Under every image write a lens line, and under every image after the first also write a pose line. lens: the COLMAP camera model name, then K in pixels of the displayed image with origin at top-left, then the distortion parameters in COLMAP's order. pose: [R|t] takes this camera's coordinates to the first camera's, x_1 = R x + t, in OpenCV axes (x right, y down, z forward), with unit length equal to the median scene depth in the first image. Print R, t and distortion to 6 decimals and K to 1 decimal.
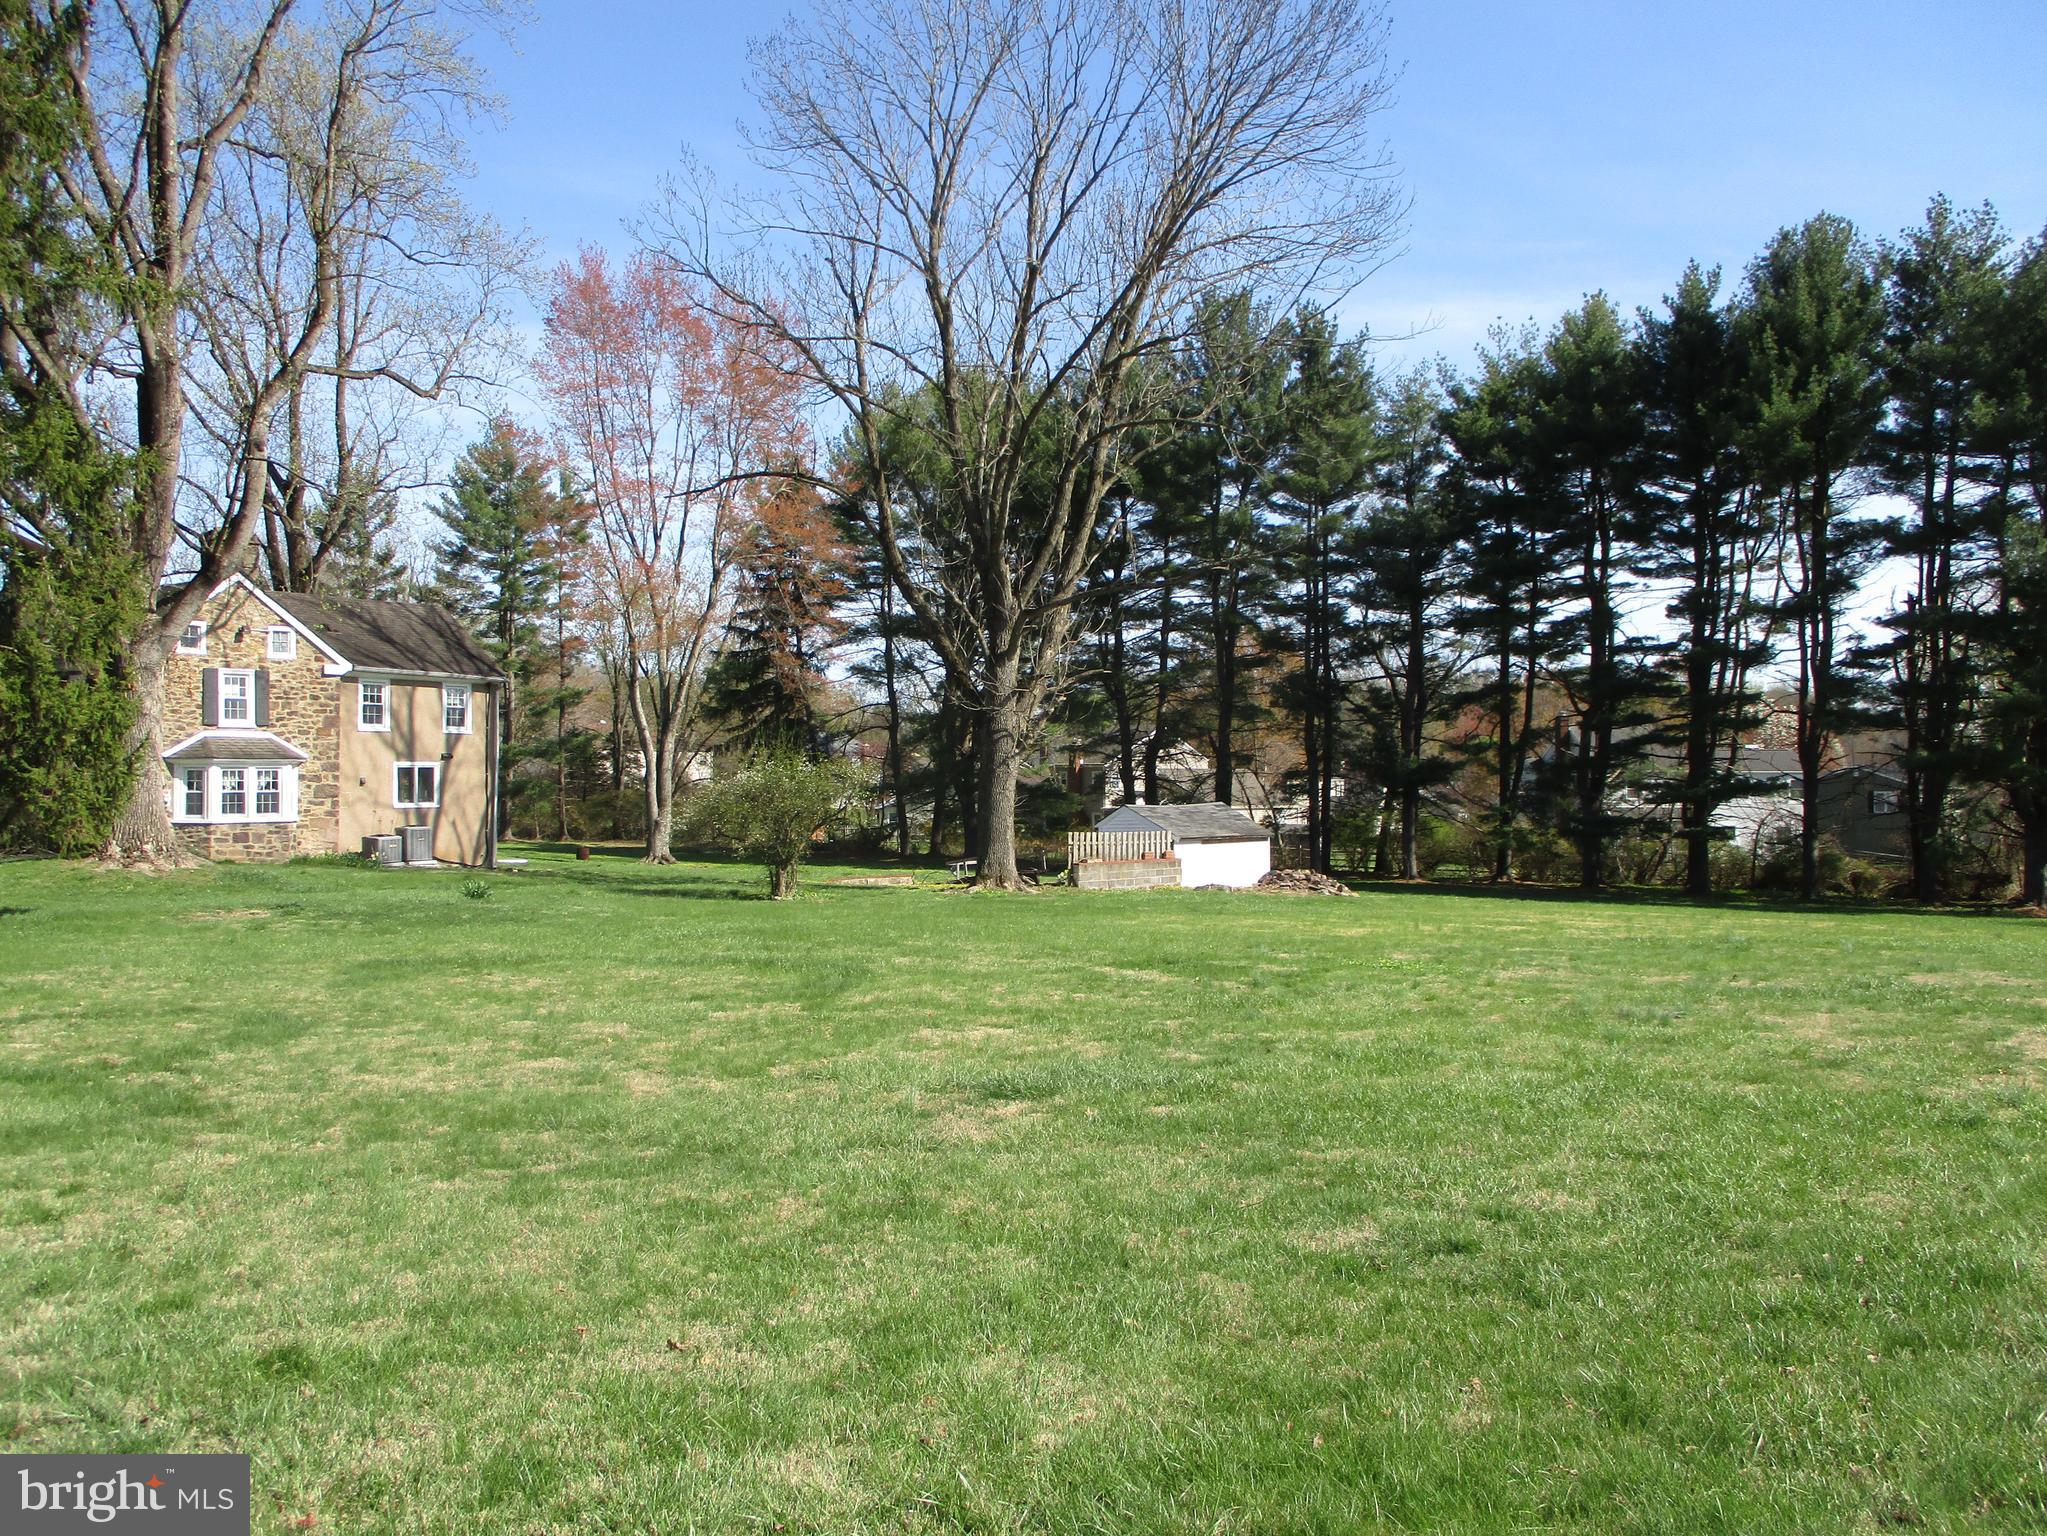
lens RADIAL K [[1710.7, 0, 1023.1], [0, 1710.7, 720.0], [0, 0, 1]] dist [-0.026770, 0.020827]
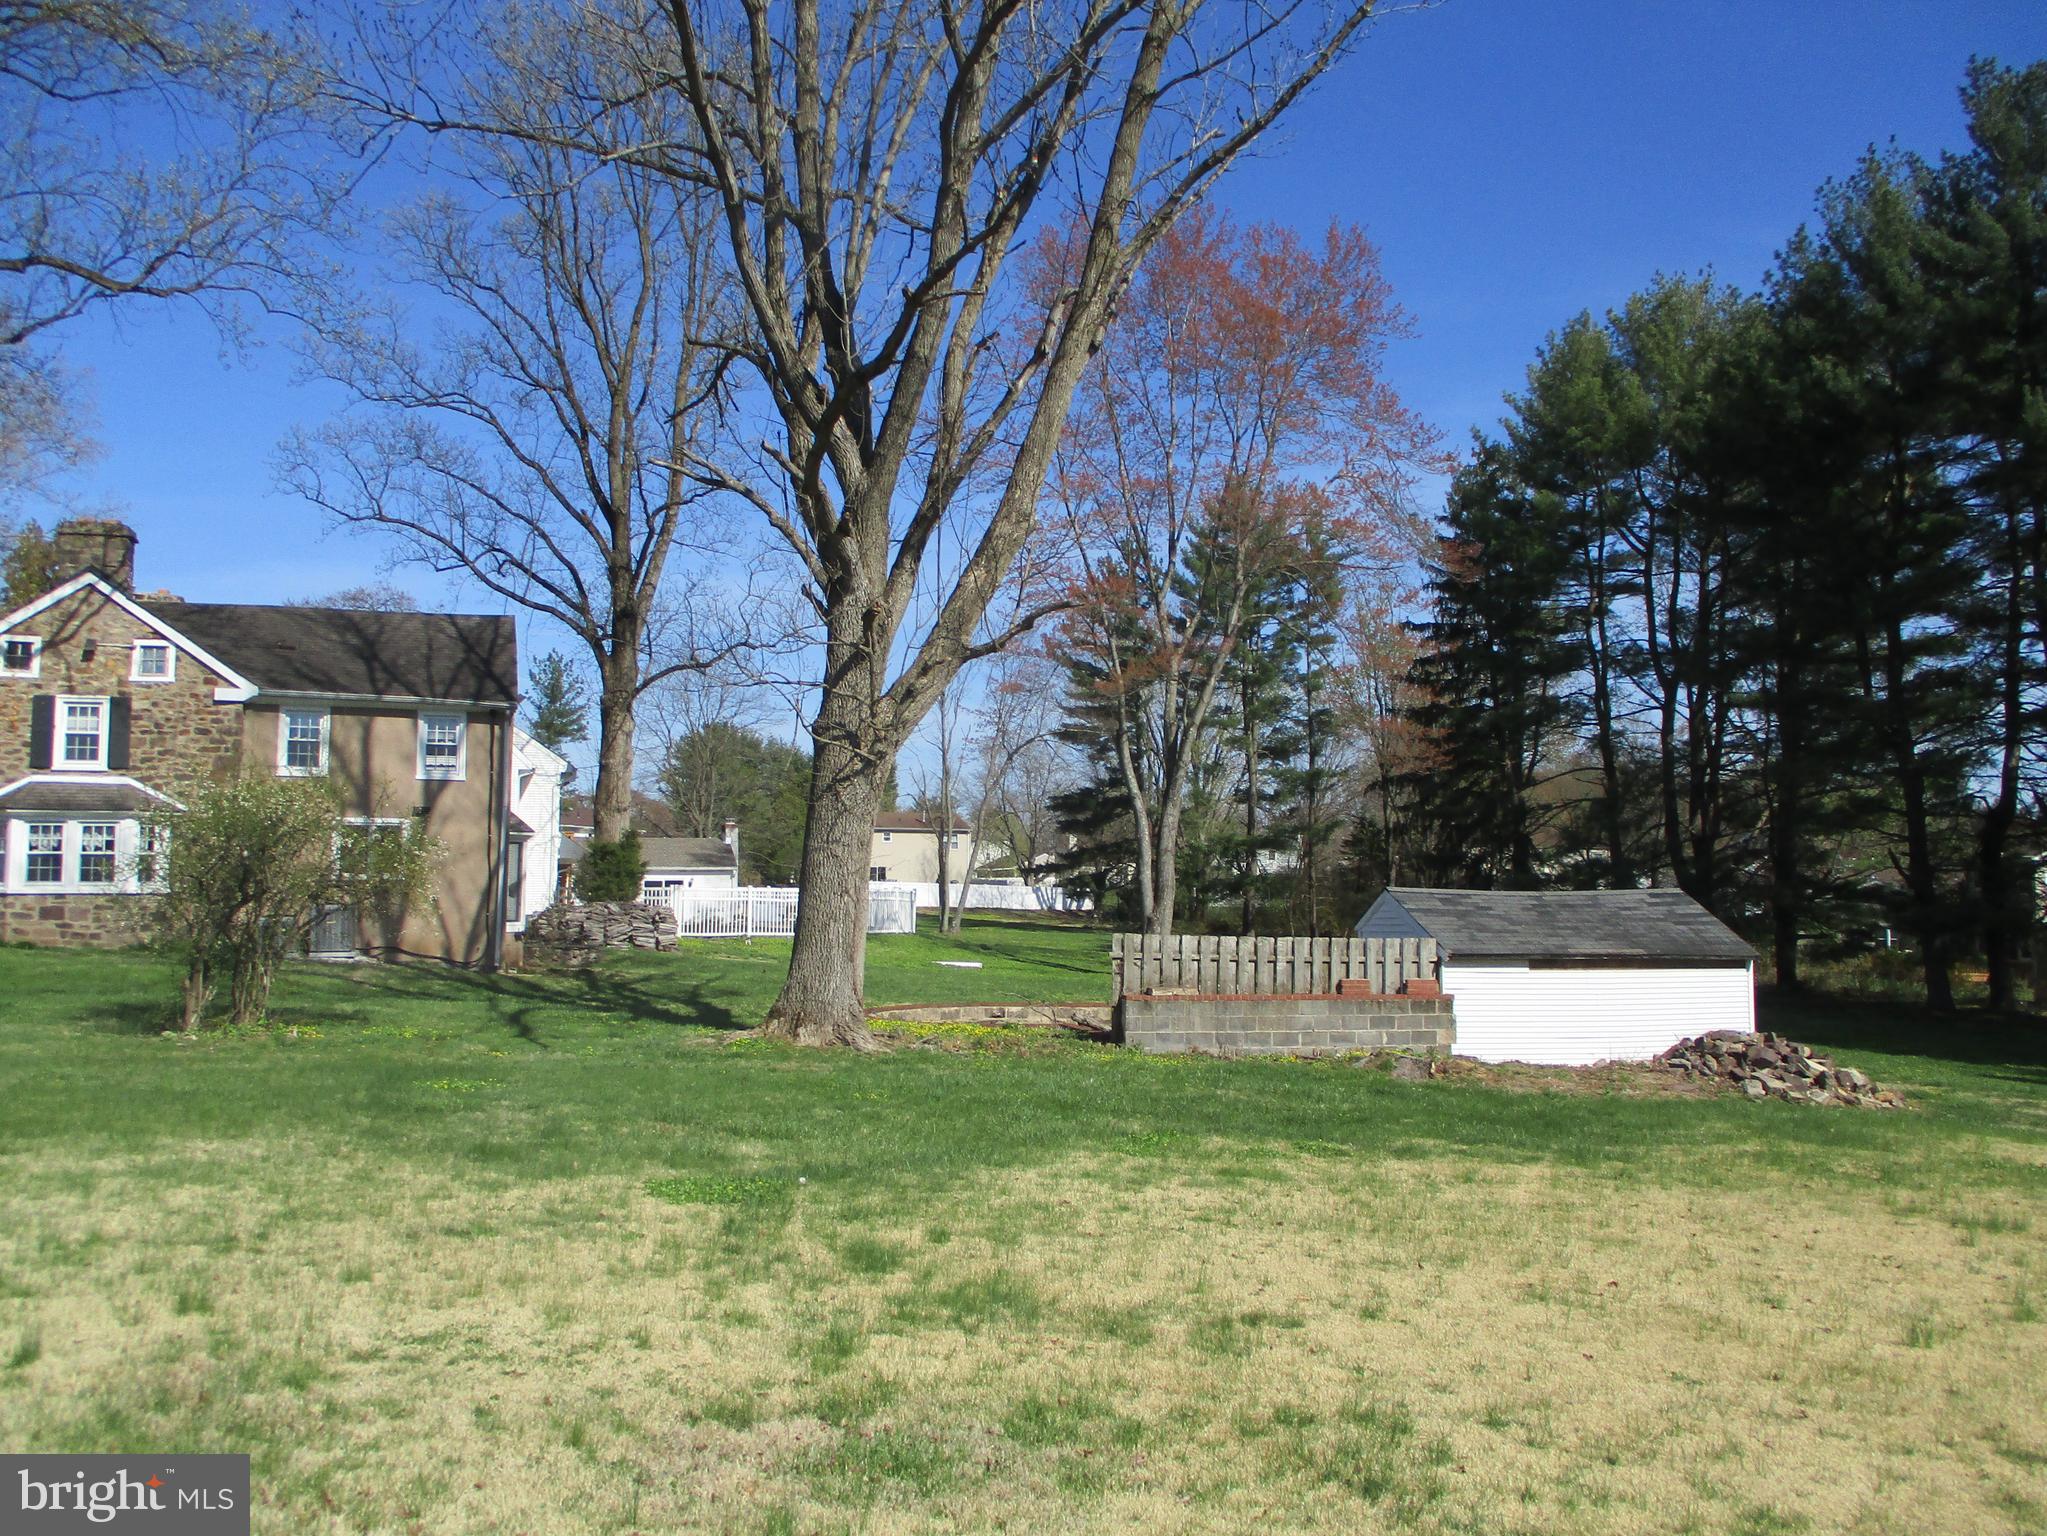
lens RADIAL K [[1710.7, 0, 1016.2], [0, 1710.7, 725.3], [0, 0, 1]] dist [-0.026770, 0.020827]
pose [[0.804306, -0.049124, -0.592181, 0.335117], [0.014561, 0.997907, -0.063004, 0.038185], [0.594036, 0.042052, 0.803338, 0.619675]]
